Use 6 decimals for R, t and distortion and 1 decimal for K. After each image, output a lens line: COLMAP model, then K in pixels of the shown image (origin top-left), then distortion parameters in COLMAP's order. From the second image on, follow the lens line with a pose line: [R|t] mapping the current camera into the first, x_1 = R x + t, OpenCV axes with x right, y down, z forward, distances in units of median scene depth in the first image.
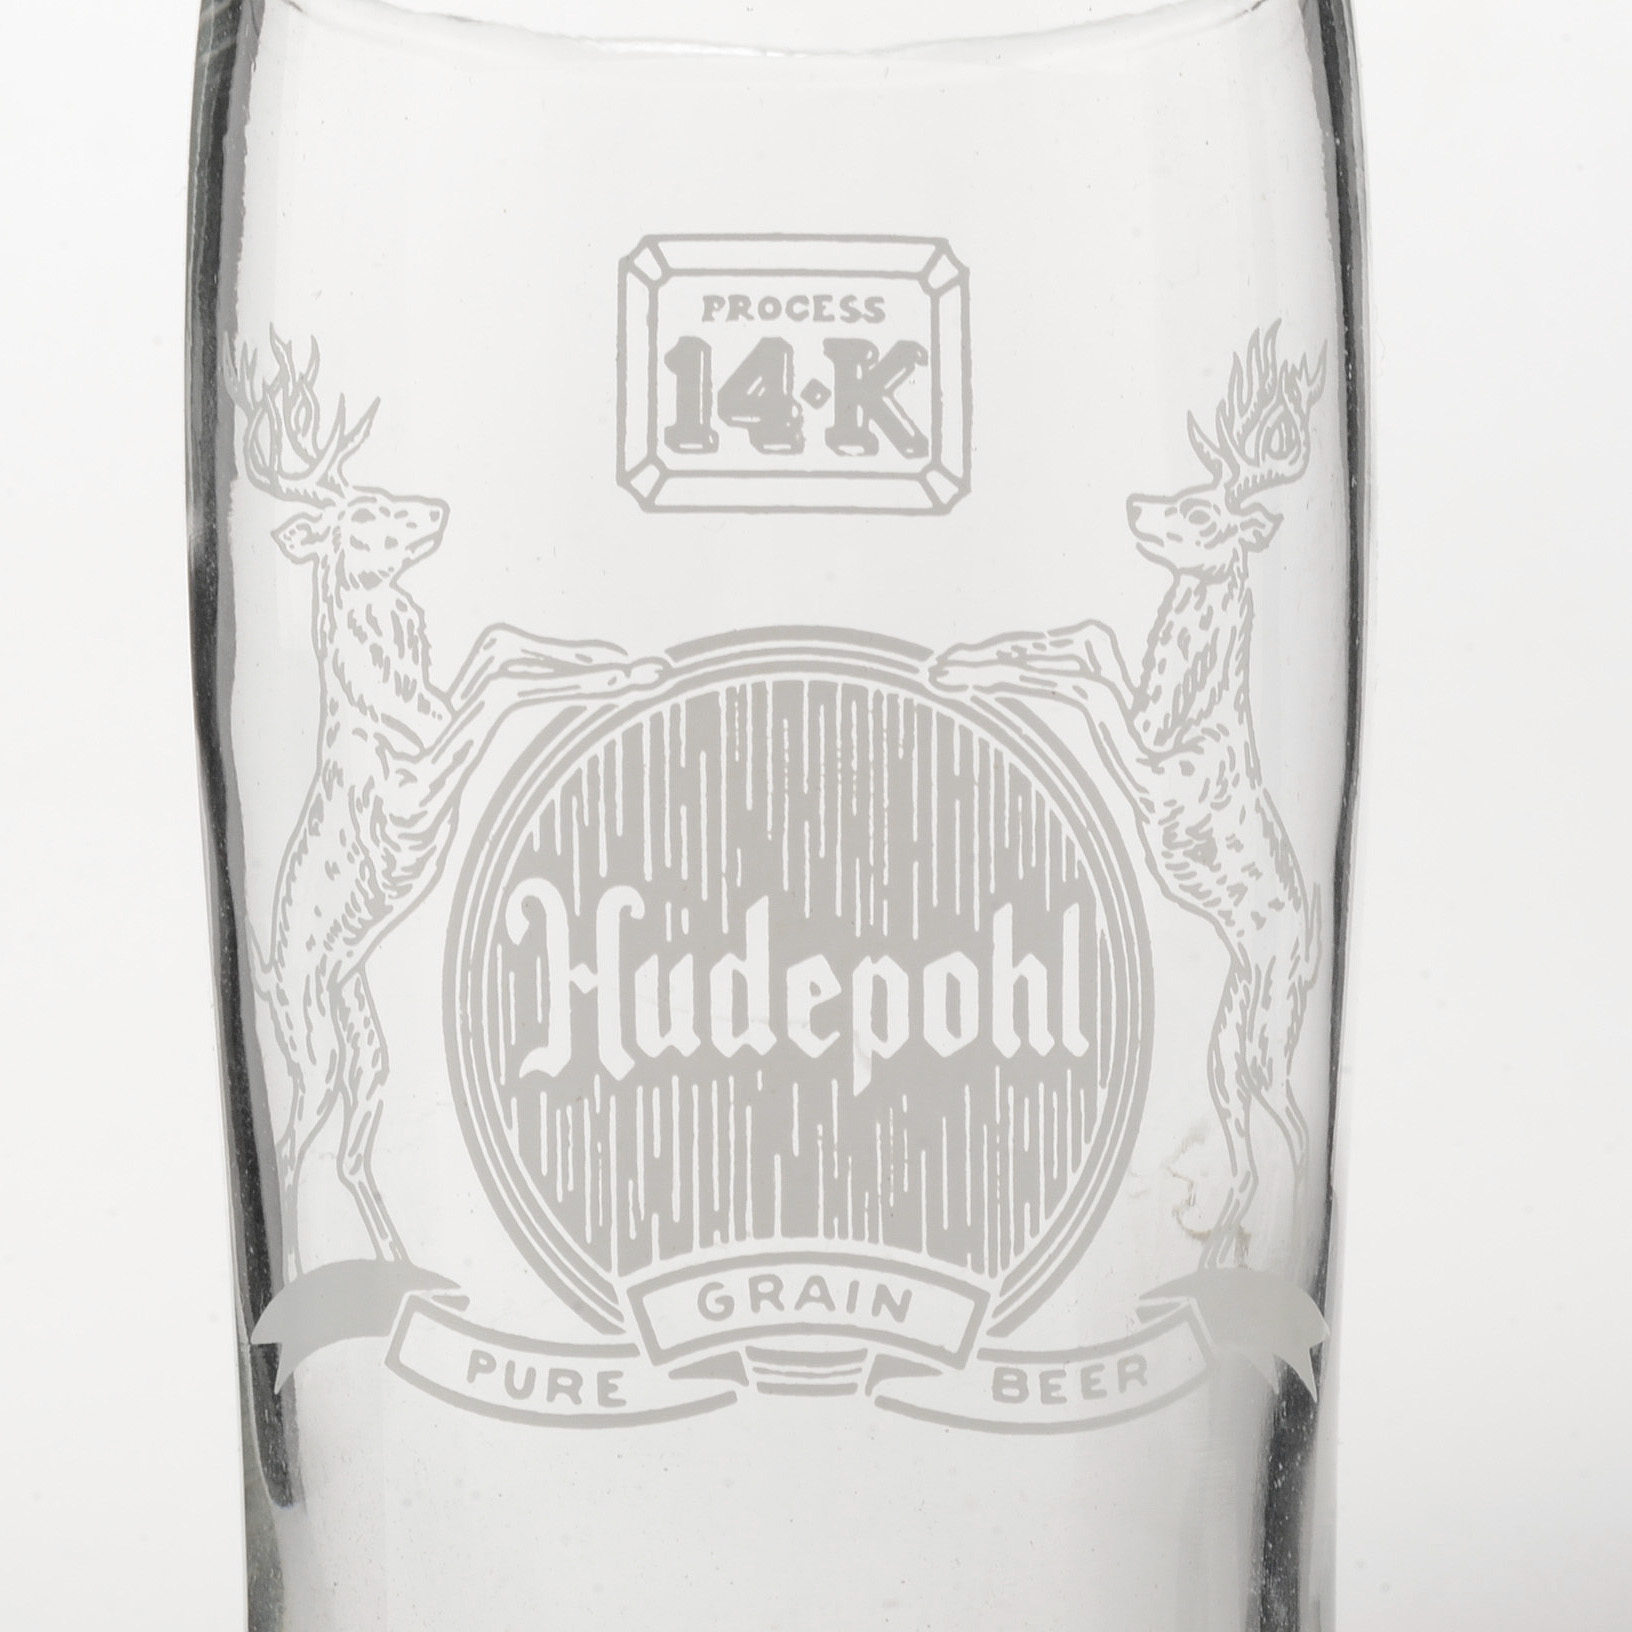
lens RADIAL K [[7080.7, 0, 816.8], [0, 7080.7, 815.5], [0, 0, 1]] dist [0.120505, 0.000000]
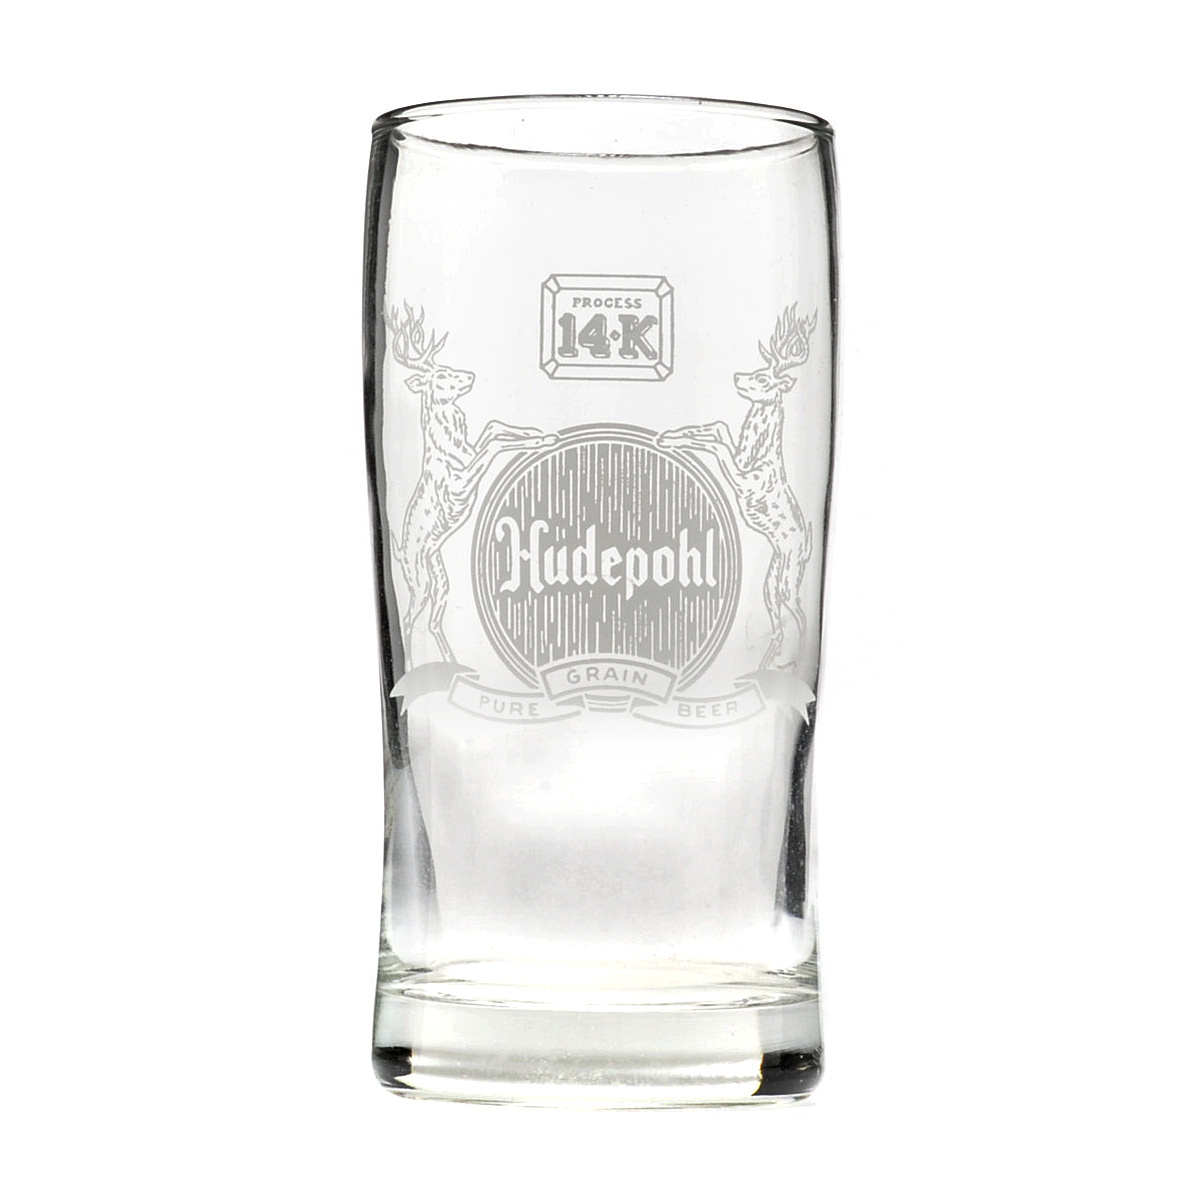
lens RADIAL K [[5180.4, 0, 597.4], [0, 5180.4, 596.3], [0, 0, 1]] dist [0.120505, 0.000000]
pose [[0.999901, 0.011549, -0.008095, 0.009905], [-0.011312, 0.999521, 0.028817, -0.017496], [0.008424, -0.028722, 0.999552, -0.929259]]
